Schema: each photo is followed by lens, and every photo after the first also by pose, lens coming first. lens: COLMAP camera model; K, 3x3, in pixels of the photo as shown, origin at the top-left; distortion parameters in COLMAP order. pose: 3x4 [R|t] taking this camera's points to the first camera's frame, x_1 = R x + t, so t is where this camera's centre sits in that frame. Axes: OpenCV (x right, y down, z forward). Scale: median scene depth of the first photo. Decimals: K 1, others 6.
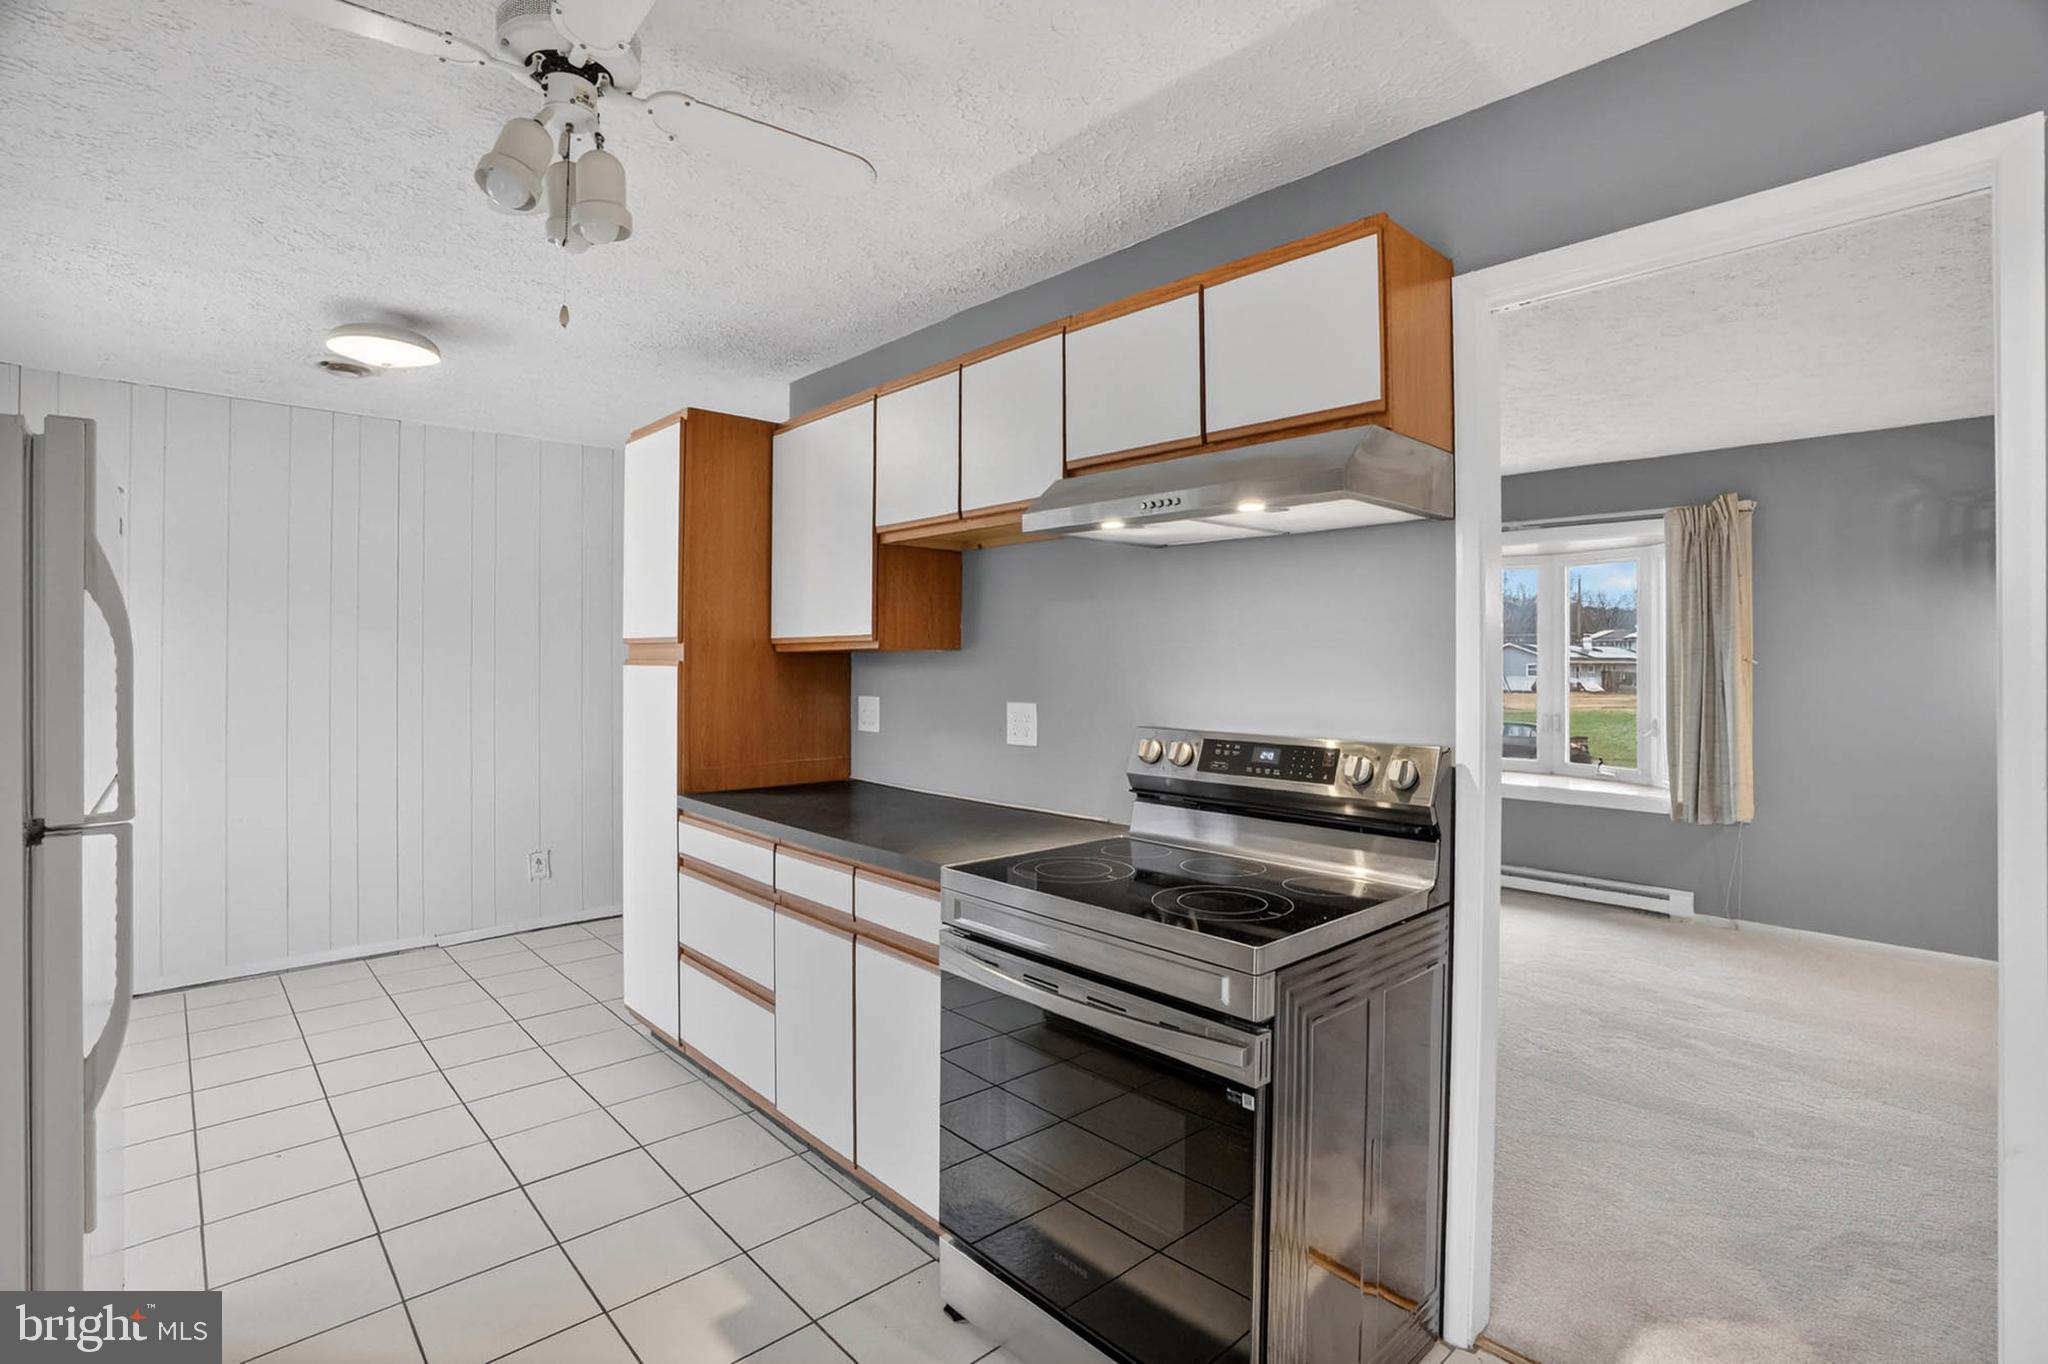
lens RADIAL K [[992.3, 0, 1017.8], [0, 992.3, 652.5], [0, 0, 1]] dist [-0.007542, 0.000607]
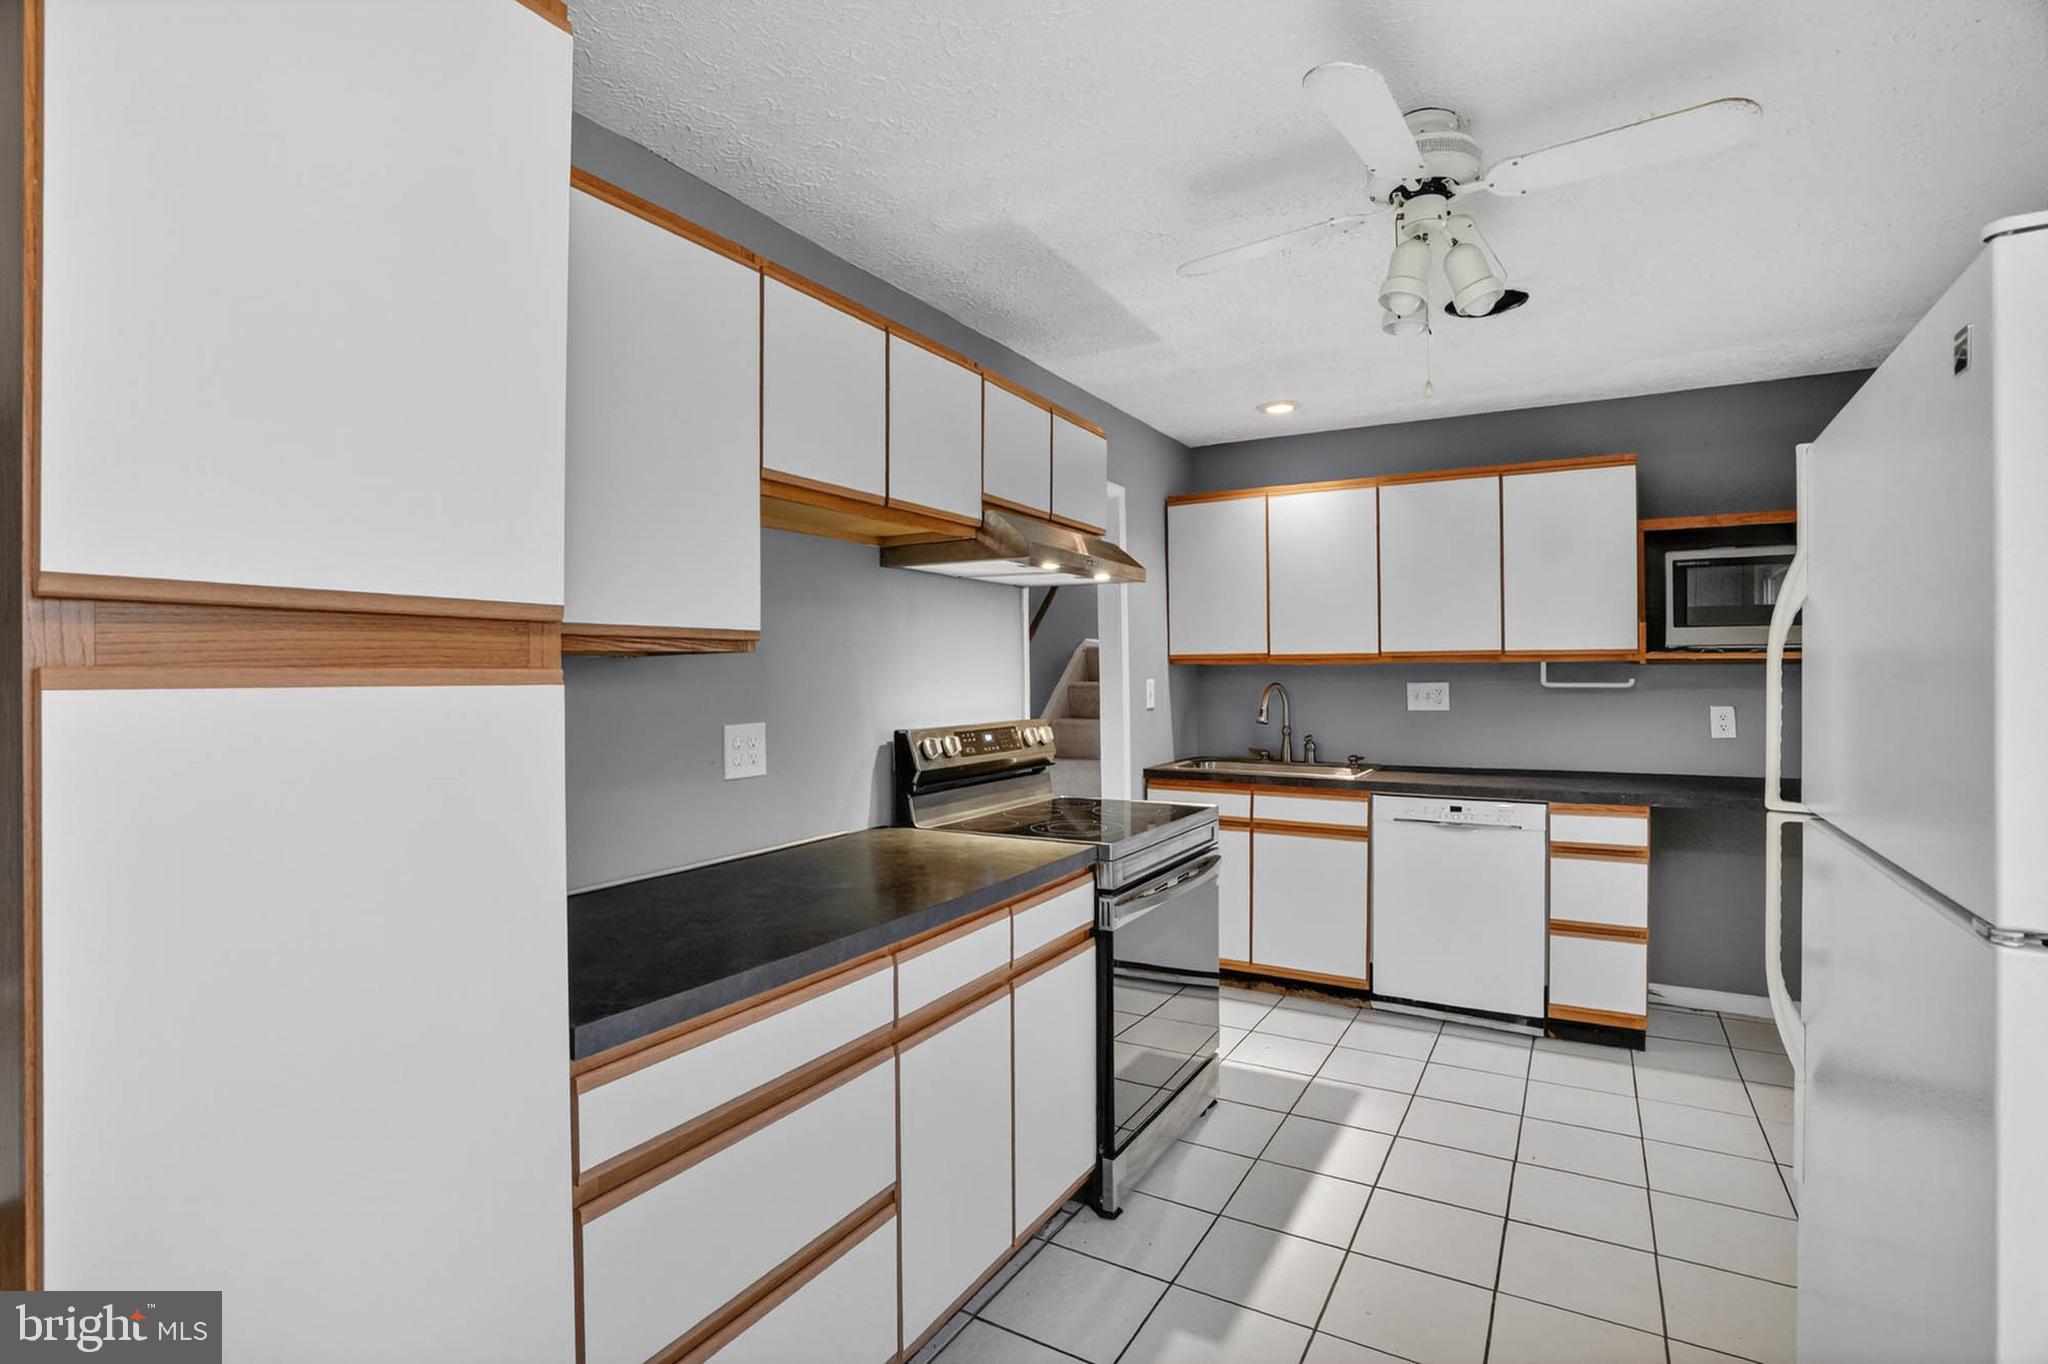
lens RADIAL K [[992.3, 0, 1022.0], [0, 992.3, 681.3], [0, 0, 1]] dist [-0.007542, 0.000607]
pose [[-0.315565, -0.011347, 0.948836, -0.951206], [-0.005313, 0.999934, 0.010191, 0.007889], [-0.948889, -0.001825, -0.315605, 1.209191]]
